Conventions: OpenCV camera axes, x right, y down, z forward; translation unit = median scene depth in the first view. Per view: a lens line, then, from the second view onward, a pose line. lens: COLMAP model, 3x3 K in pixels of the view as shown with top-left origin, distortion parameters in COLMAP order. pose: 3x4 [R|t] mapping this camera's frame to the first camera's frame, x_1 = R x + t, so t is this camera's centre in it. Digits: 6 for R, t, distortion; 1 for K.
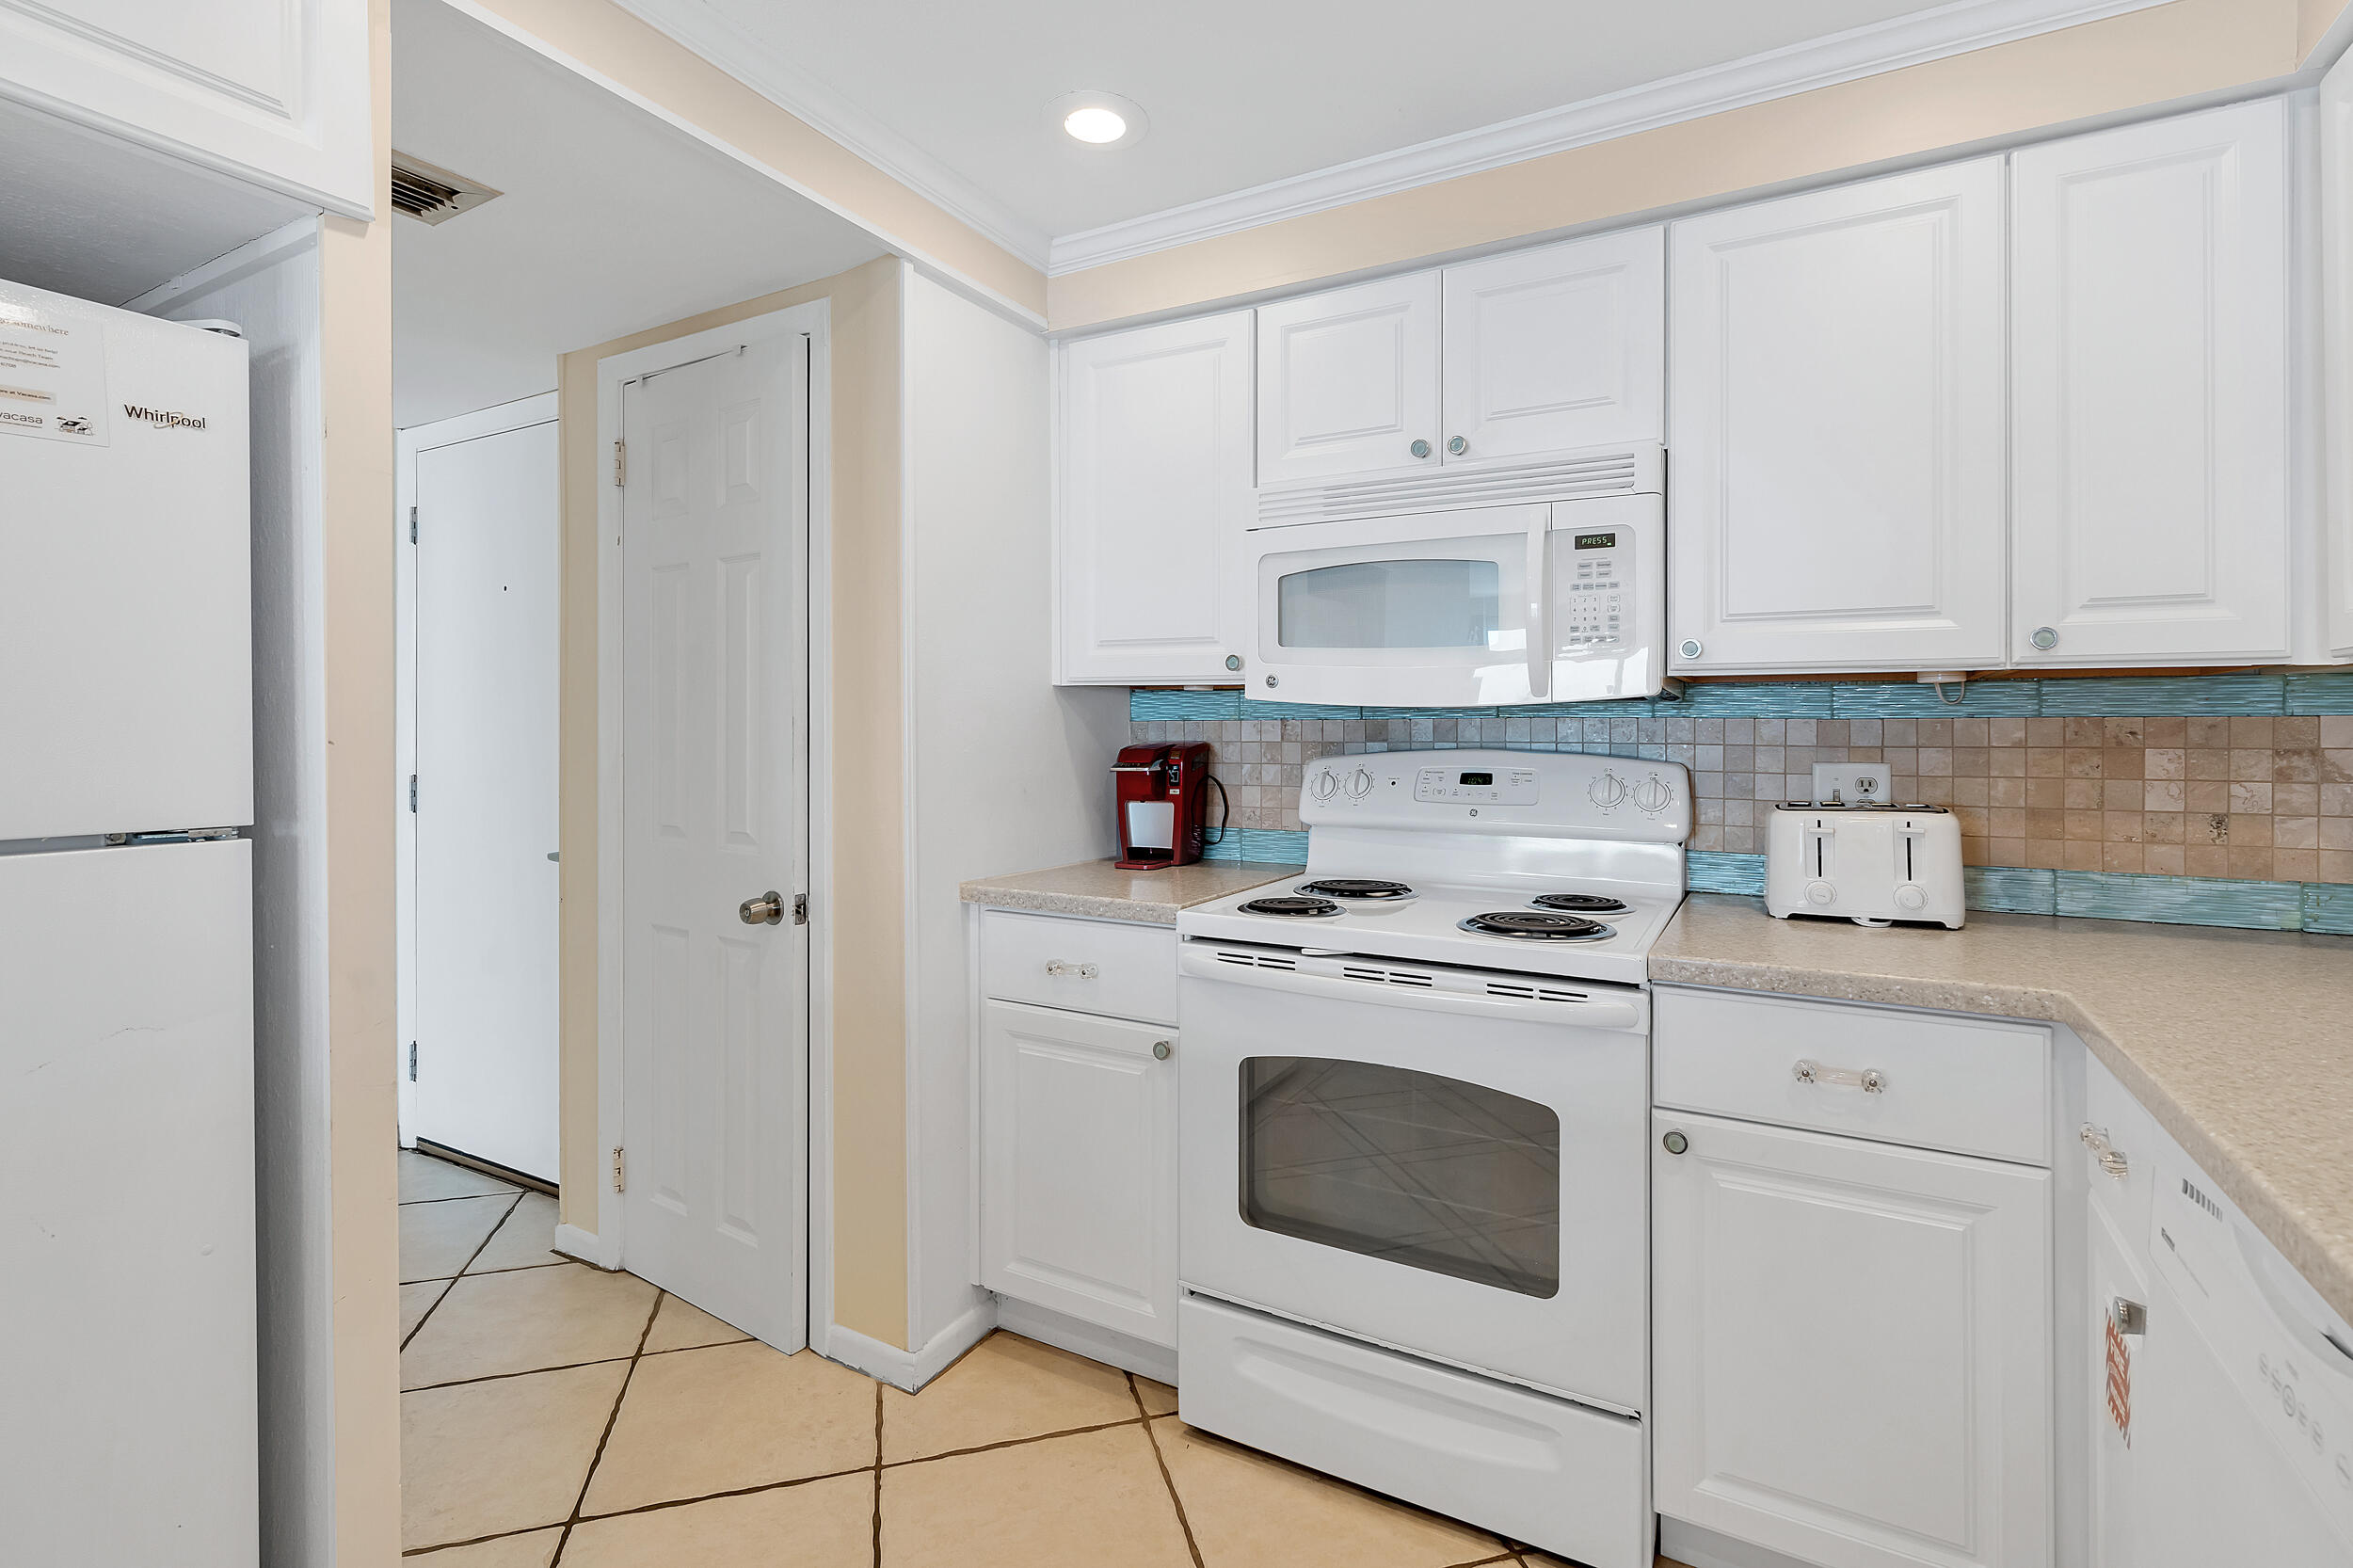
lens RADIAL K [[1069.4, 0, 1183.6], [0, 1069.4, 730.2], [0, 0, 1]] dist [-0.009532, 0.002386]
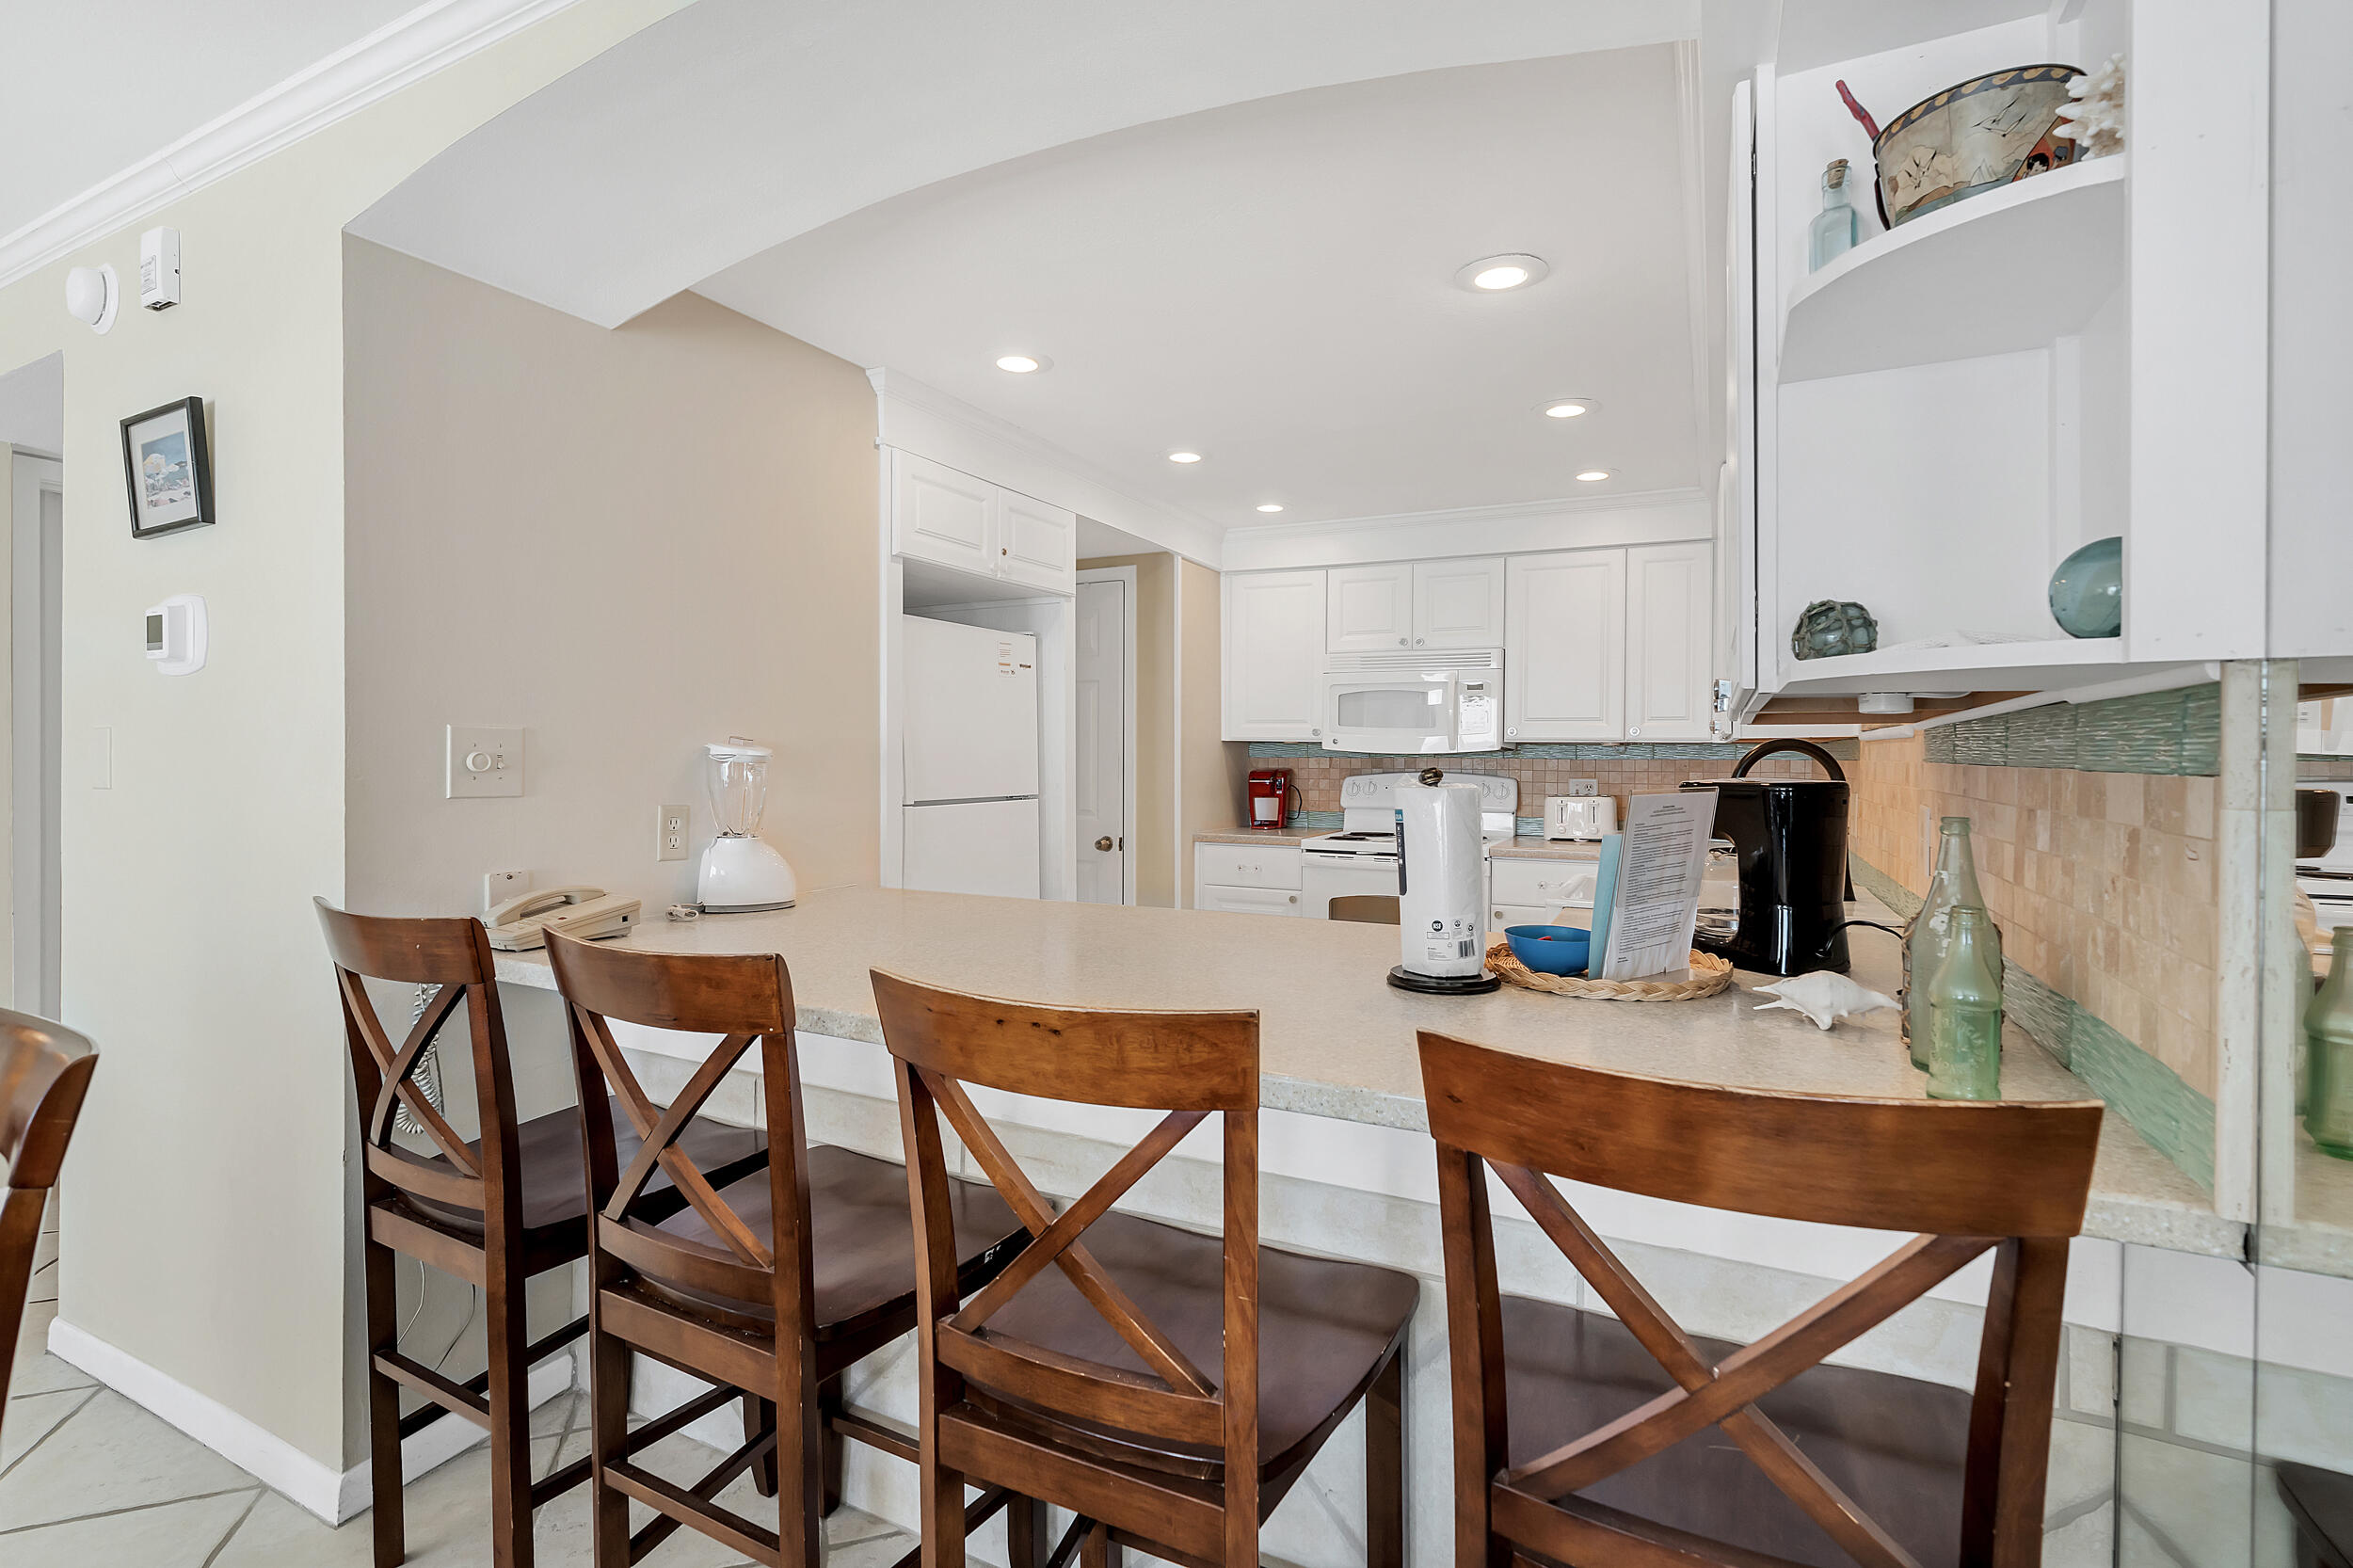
lens RADIAL K [[1069.4, 0, 1166.0], [0, 1069.4, 775.6], [0, 0, 1]] dist [-0.009532, 0.002386]
pose [[0.998982, 0.002864, 0.045025, -0.364033], [-0.003623, 0.999853, 0.016784, -0.010030], [-0.044970, -0.016930, 0.998845, -1.194184]]
